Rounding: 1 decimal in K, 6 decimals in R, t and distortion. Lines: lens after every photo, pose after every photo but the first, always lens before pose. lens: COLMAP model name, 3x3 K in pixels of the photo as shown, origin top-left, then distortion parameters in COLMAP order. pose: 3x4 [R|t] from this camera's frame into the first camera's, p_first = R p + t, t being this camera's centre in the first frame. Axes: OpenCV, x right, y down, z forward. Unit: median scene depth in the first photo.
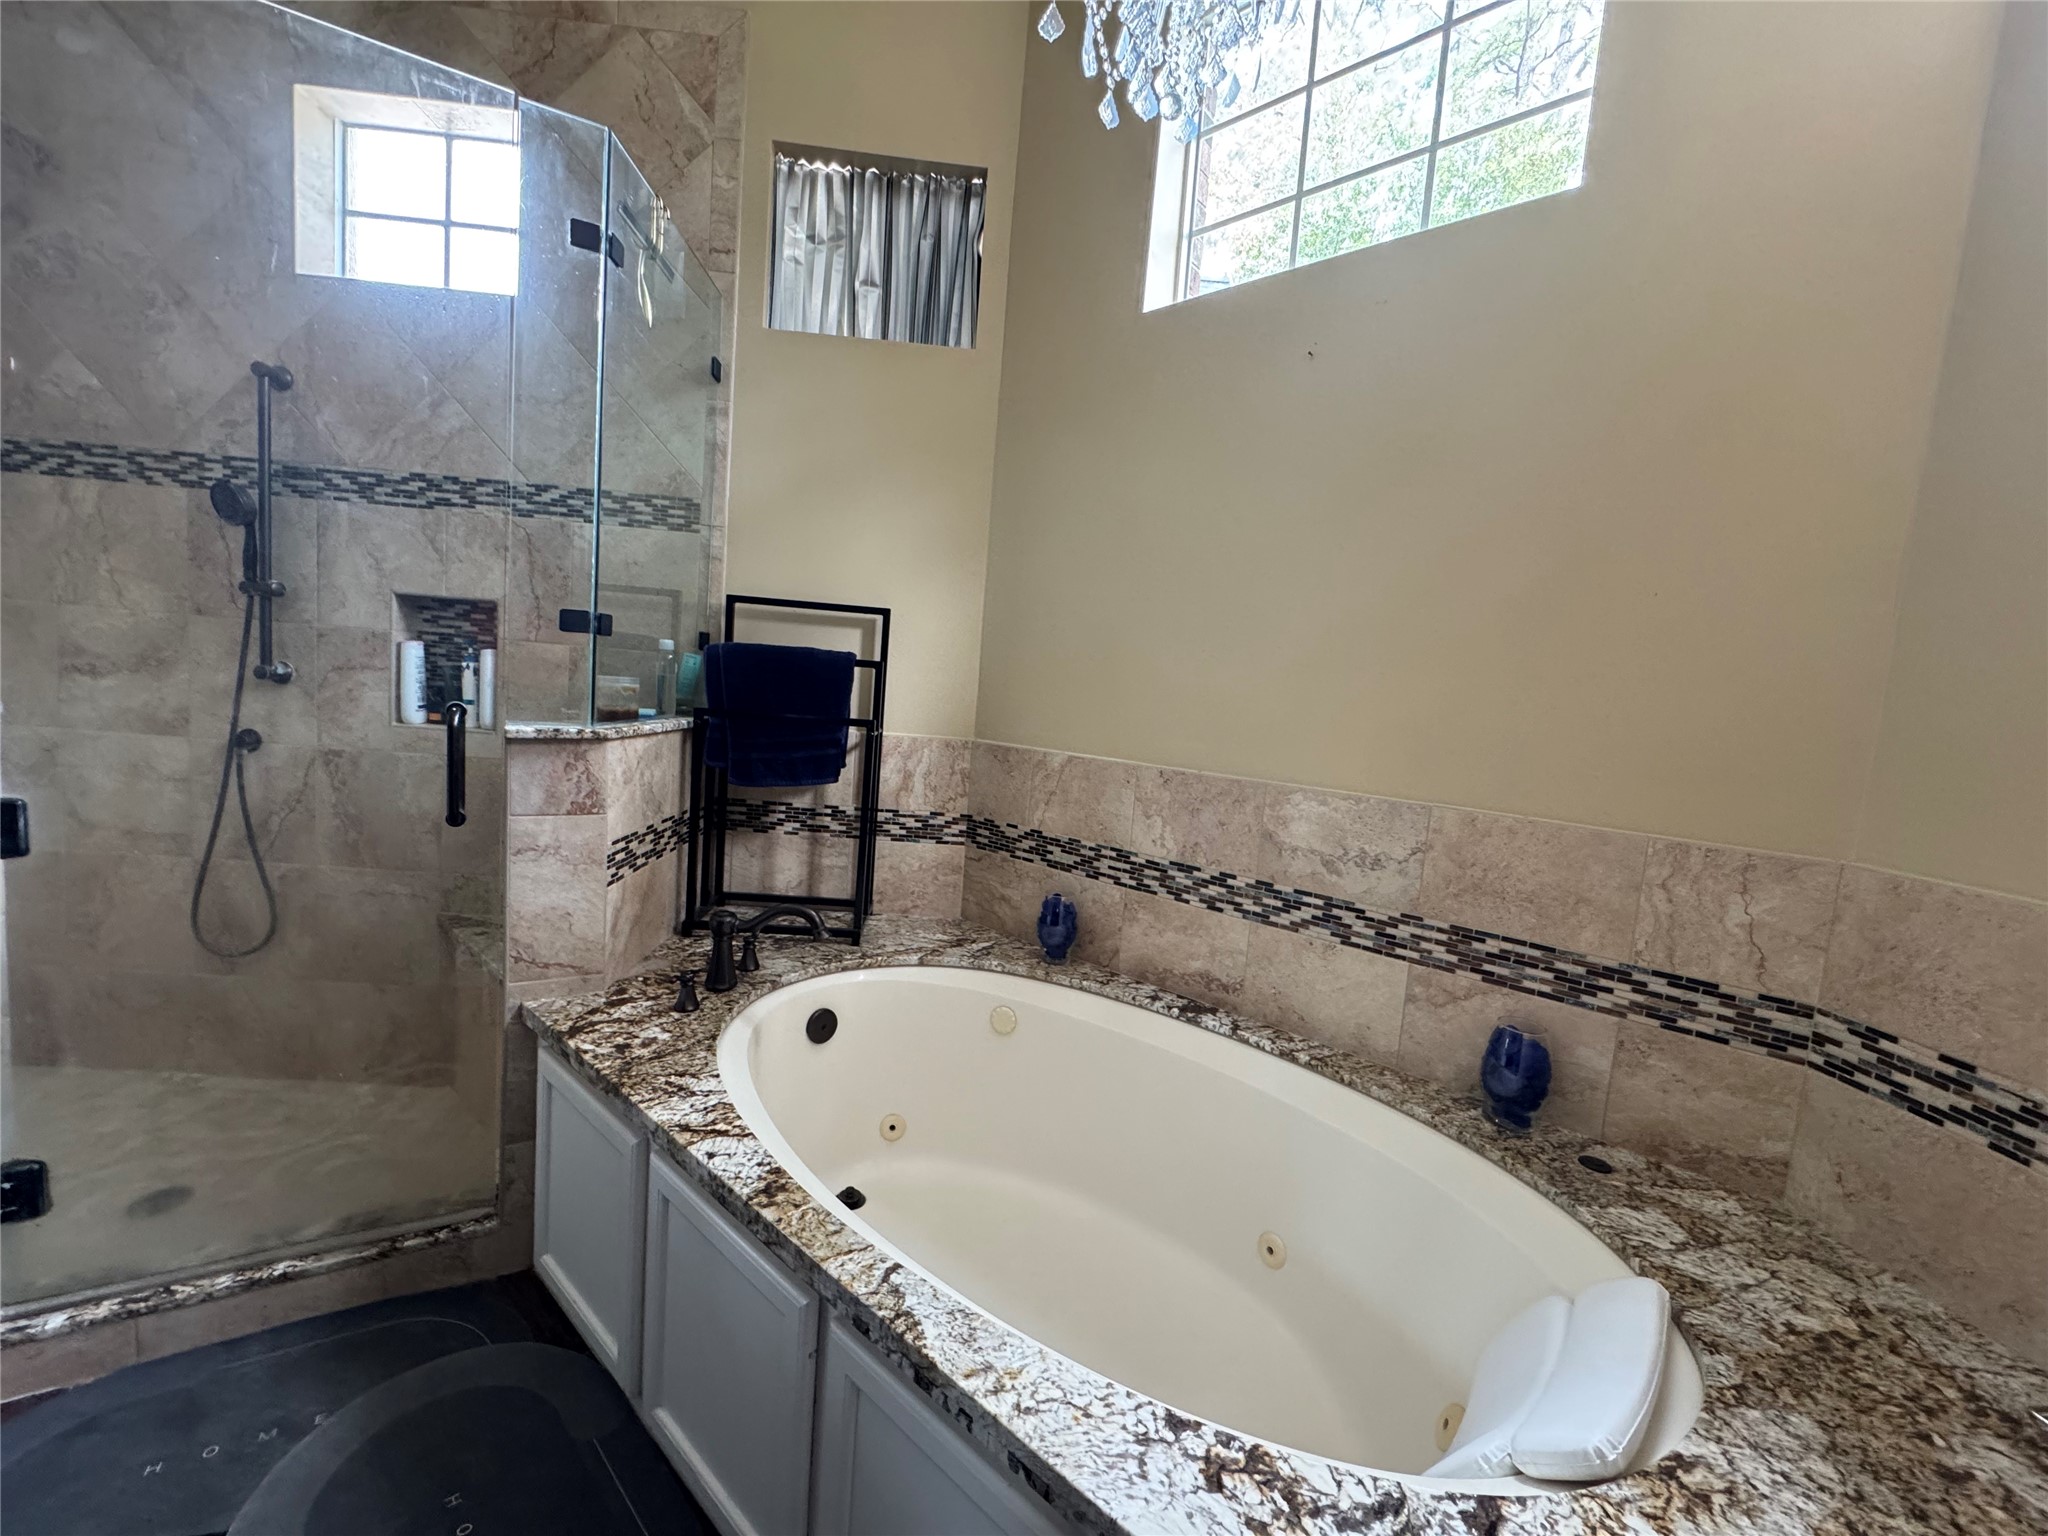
lens RADIAL K [[819.9, 0, 1020.8], [0, 819.9, 765.8], [0, 0, 1]] dist [0.003915, -0.000080]
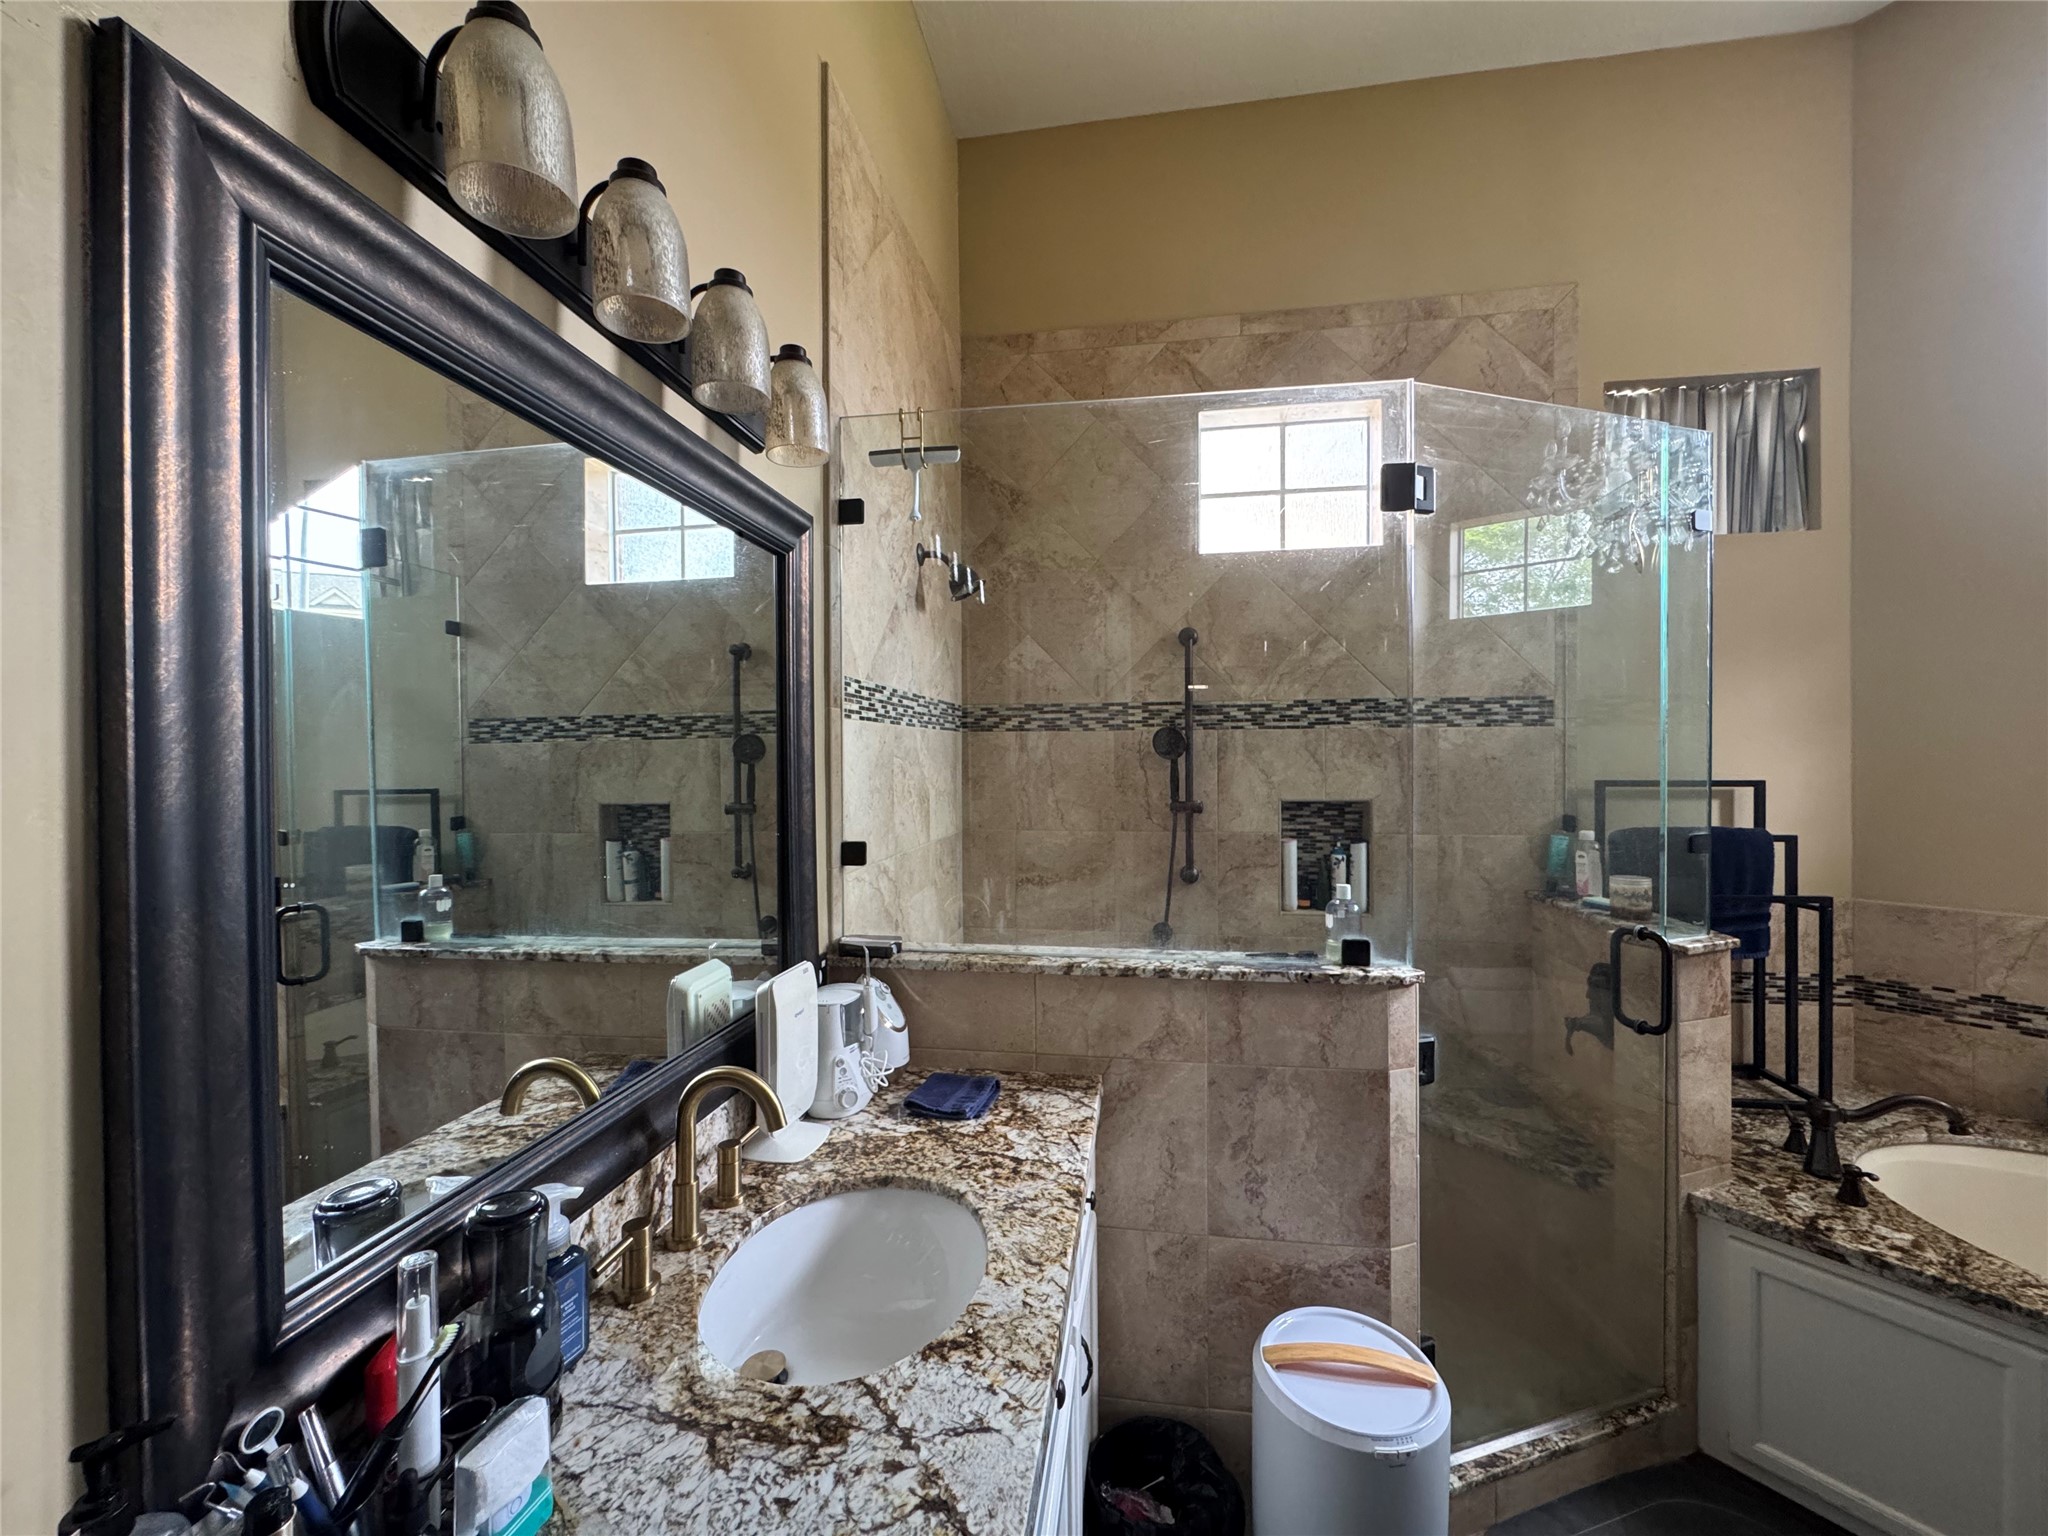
lens RADIAL K [[819.9, 0, 1024.0], [0, 819.9, 769.1], [0, 0, 1]] dist [0.003915, -0.000080]
pose [[0.975277, -0.080261, -0.205898, -0.892379], [0.060220, 0.992978, -0.101825, -0.160946], [0.212625, 0.086908, 0.973261, -0.231879]]
